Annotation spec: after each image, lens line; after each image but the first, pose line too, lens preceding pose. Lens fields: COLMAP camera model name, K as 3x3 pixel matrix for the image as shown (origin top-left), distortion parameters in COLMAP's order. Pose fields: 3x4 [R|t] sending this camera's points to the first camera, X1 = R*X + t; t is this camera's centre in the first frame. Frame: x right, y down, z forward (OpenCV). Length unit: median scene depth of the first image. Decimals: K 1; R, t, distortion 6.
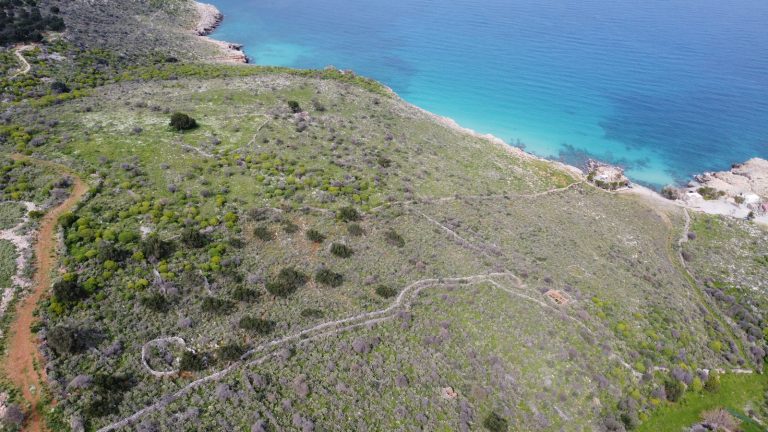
lens RADIAL K [[578.2, 0, 387.5], [0, 578.2, 223.0], [0, 0, 1]] dist [0.005821, -0.011344]
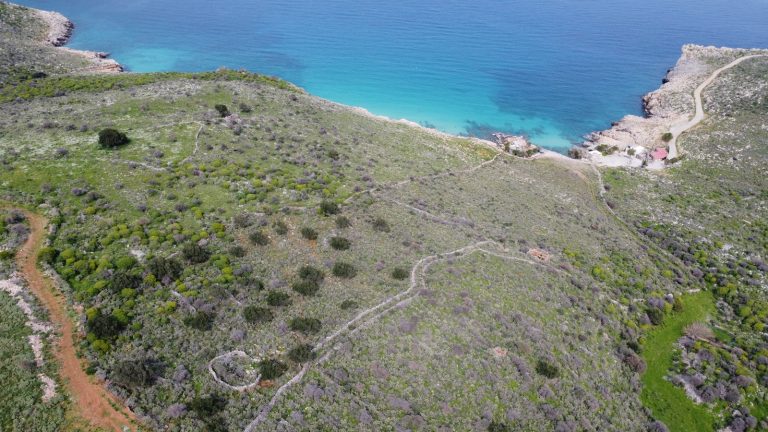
lens RADIAL K [[578.2, 0, 387.5], [0, 578.2, 223.0], [0, 0, 1]] dist [0.005821, -0.011344]
pose [[0.960564, -0.146772, 0.236168, -0.191027], [0.144219, 0.989145, 0.028147, -0.003216], [-0.237736, 0.007023, 0.971304, -0.001959]]
